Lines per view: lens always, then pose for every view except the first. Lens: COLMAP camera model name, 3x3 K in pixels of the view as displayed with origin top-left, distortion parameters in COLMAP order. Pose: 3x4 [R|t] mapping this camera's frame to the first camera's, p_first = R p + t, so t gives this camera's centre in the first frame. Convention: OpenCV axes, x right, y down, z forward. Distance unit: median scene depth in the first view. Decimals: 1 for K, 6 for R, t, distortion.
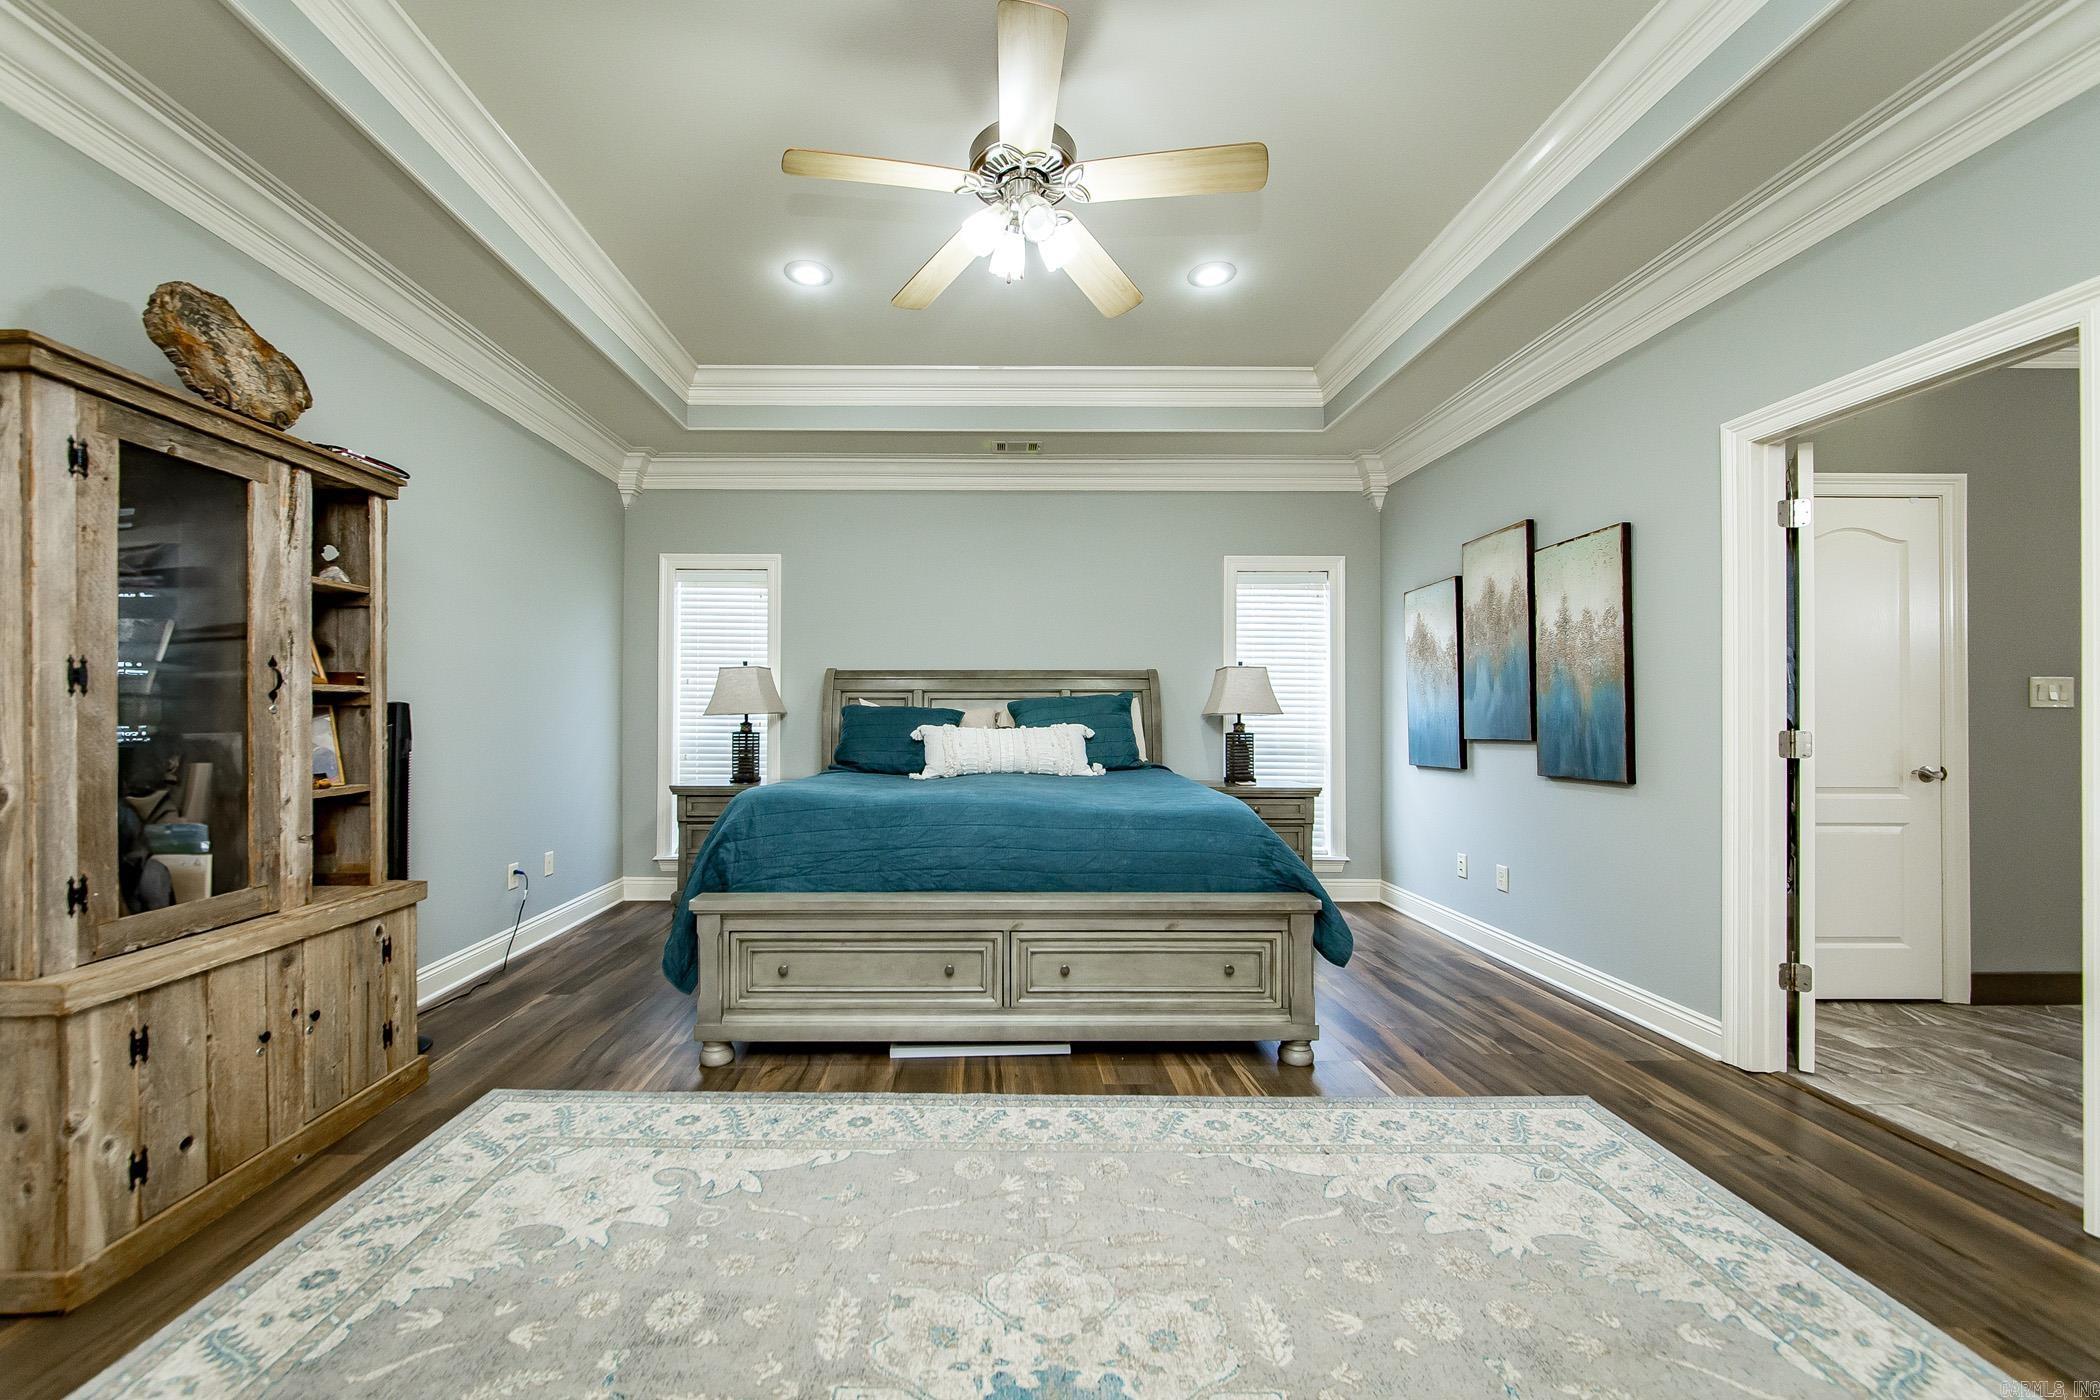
lens RADIAL K [[788.1, 0, 1021.0], [0, 788.1, 714.5], [0, 0, 1]] dist [-0.009250, 0.000202]
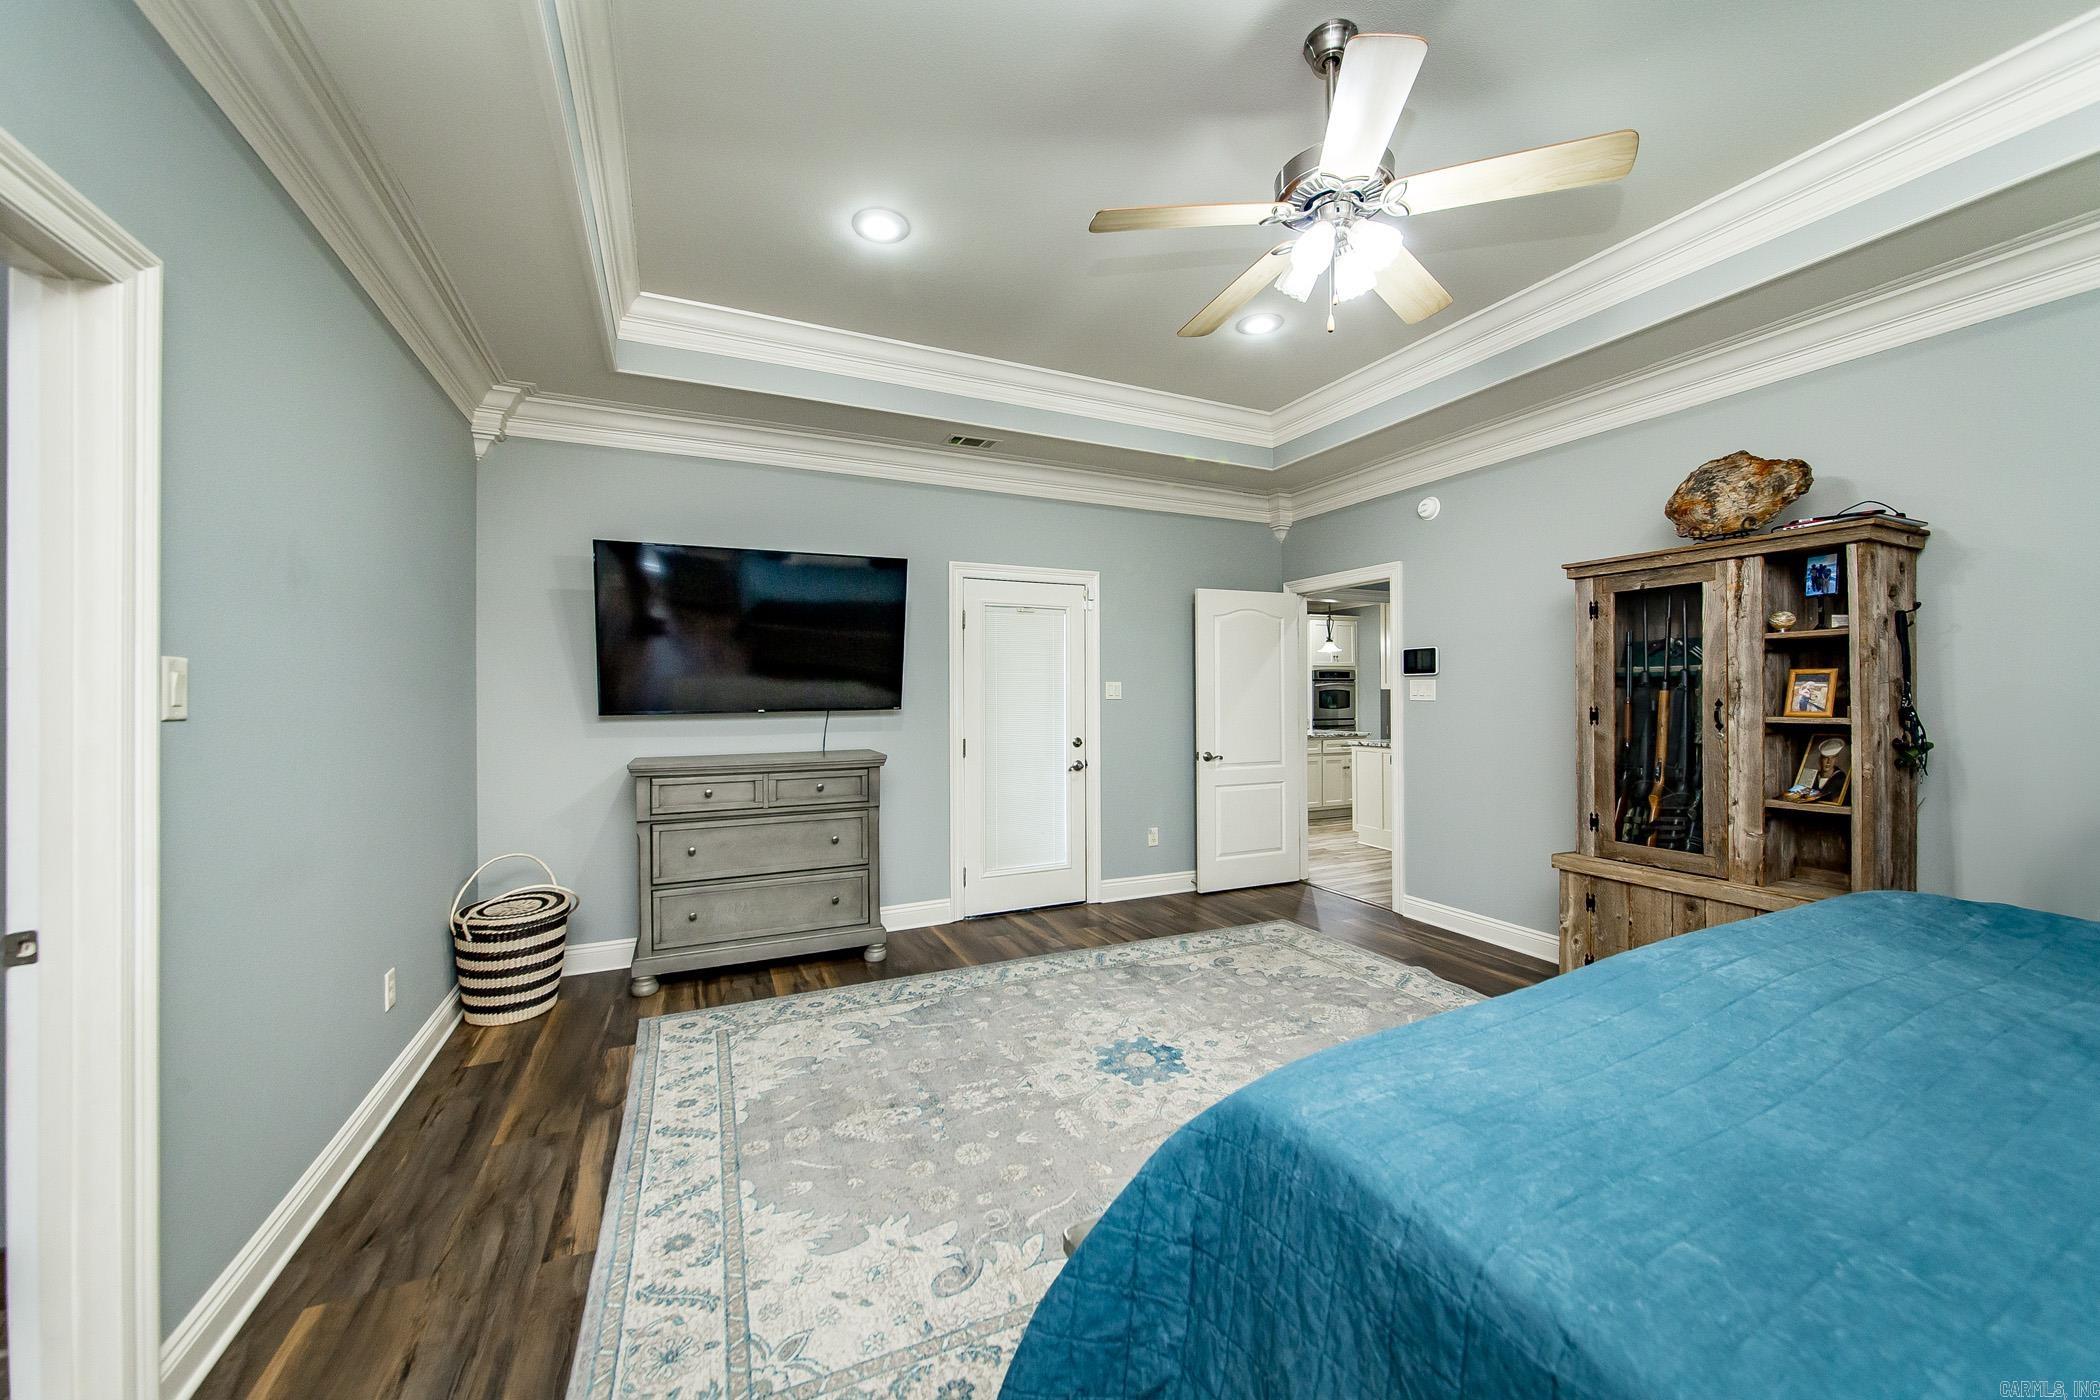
lens RADIAL K [[746.5, 0, 1042.2], [0, 746.5, 708.1], [0, 0, 1]] dist [-0.010052, 0.000711]
pose [[-0.923247, 0.010937, -0.384052, 0.546825], [0.005310, 0.999862, 0.015709, -0.066309], [0.384171, 0.012464, -0.923178, 1.370421]]
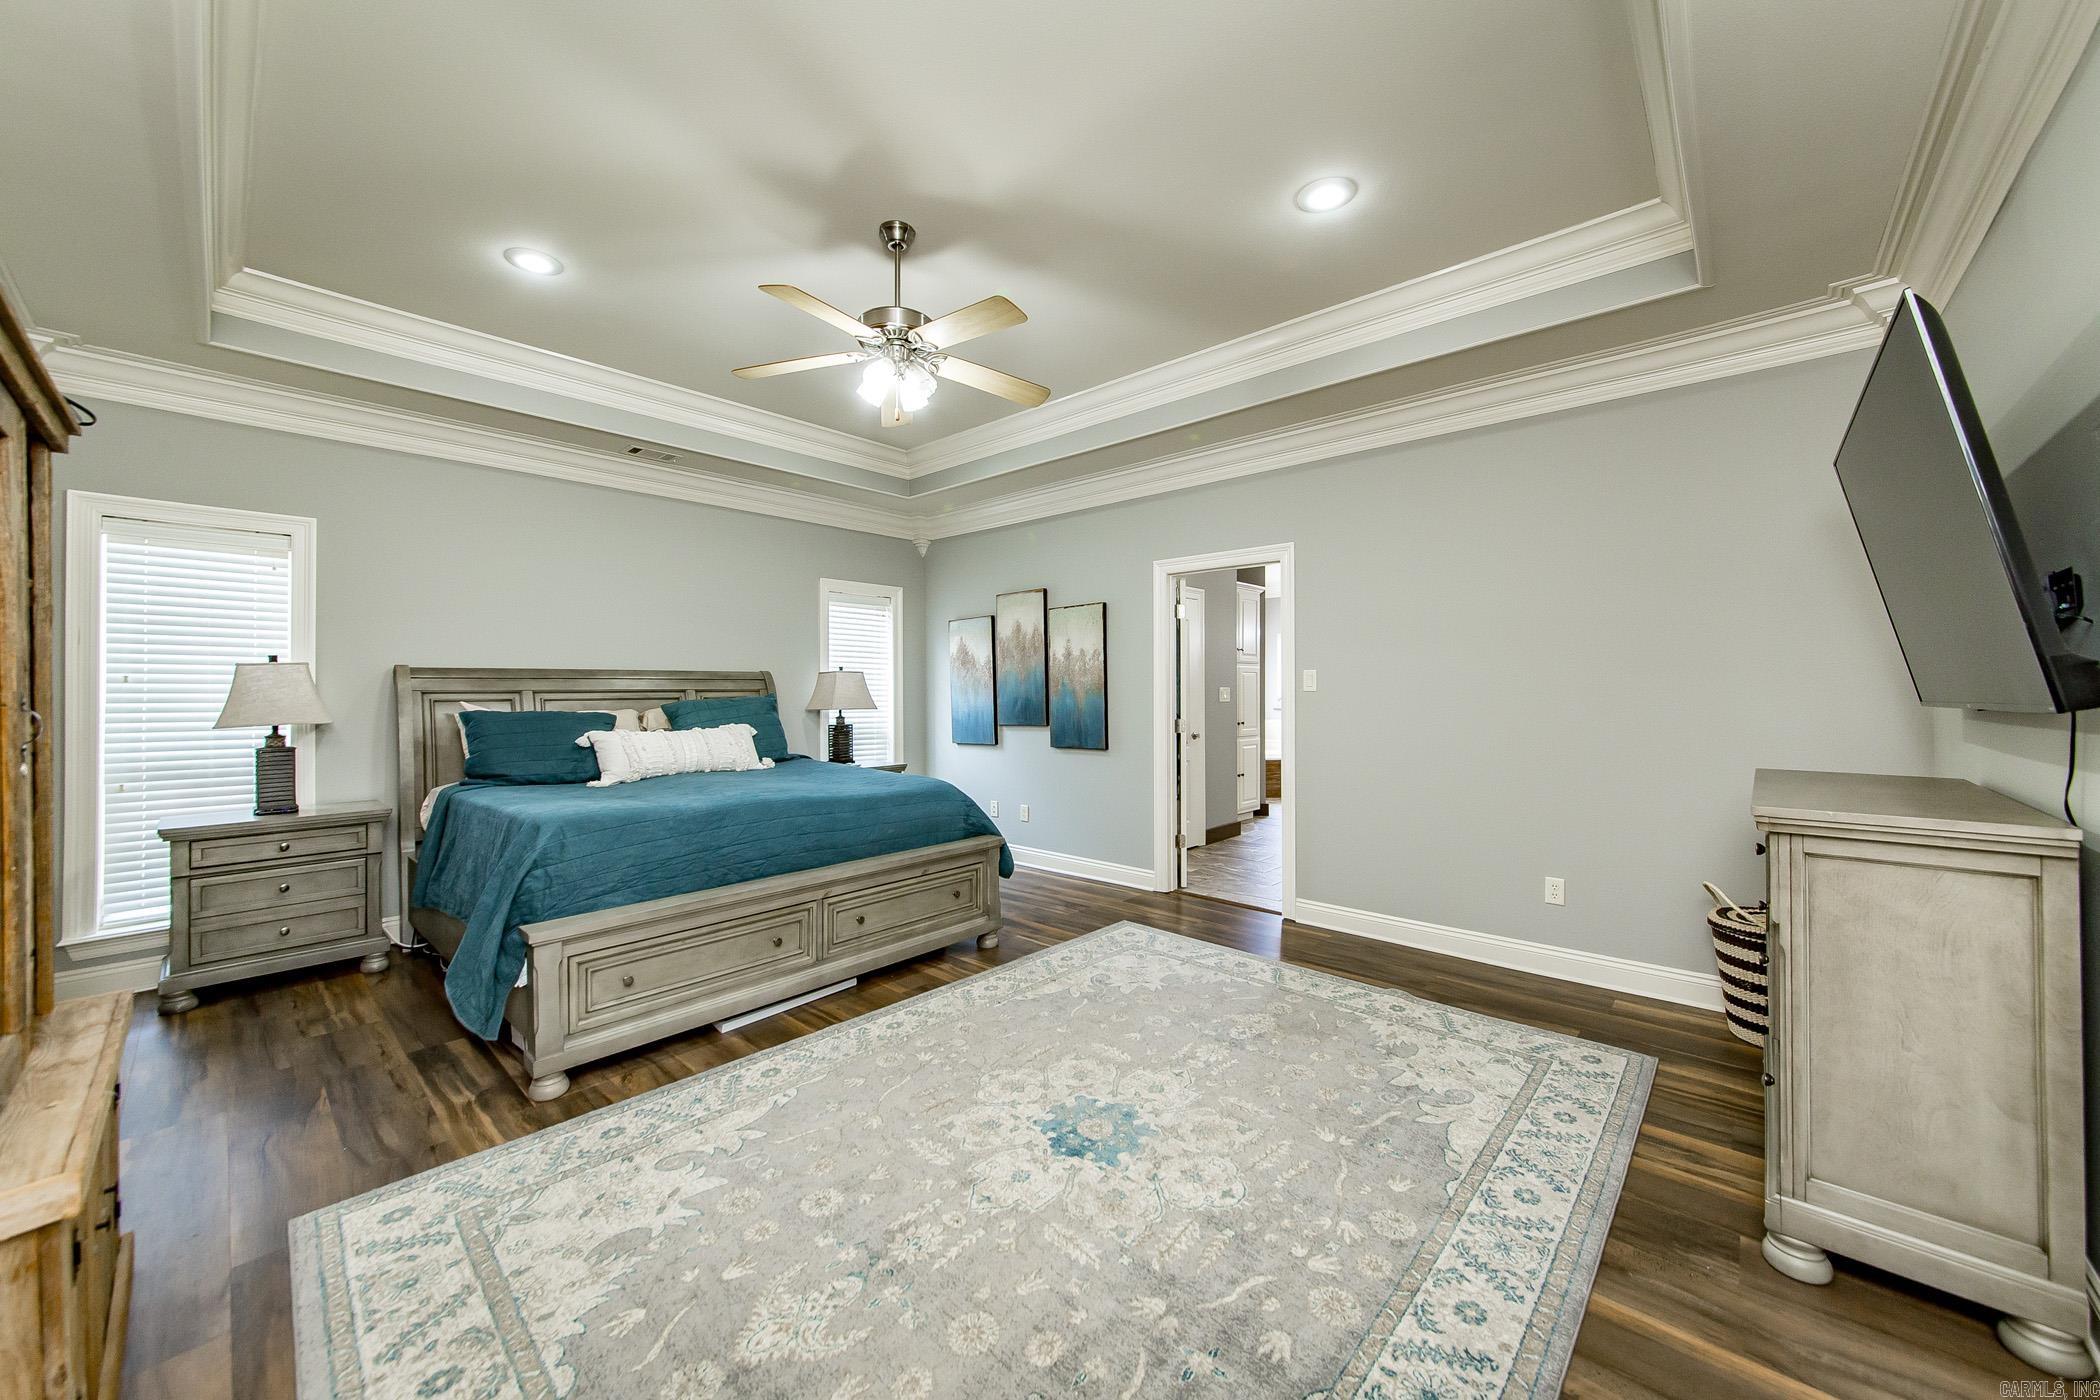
lens RADIAL K [[746.5, 0, 1050.3], [0, 746.5, 682.2], [0, 0, 1]] dist [-0.010052, 0.000711]
pose [[0.685954, 0.003296, 0.727637, -0.632023], [0.002643, 0.999972, -0.007022, -0.061131], [-0.727640, 0.006740, 0.685926, -0.083758]]
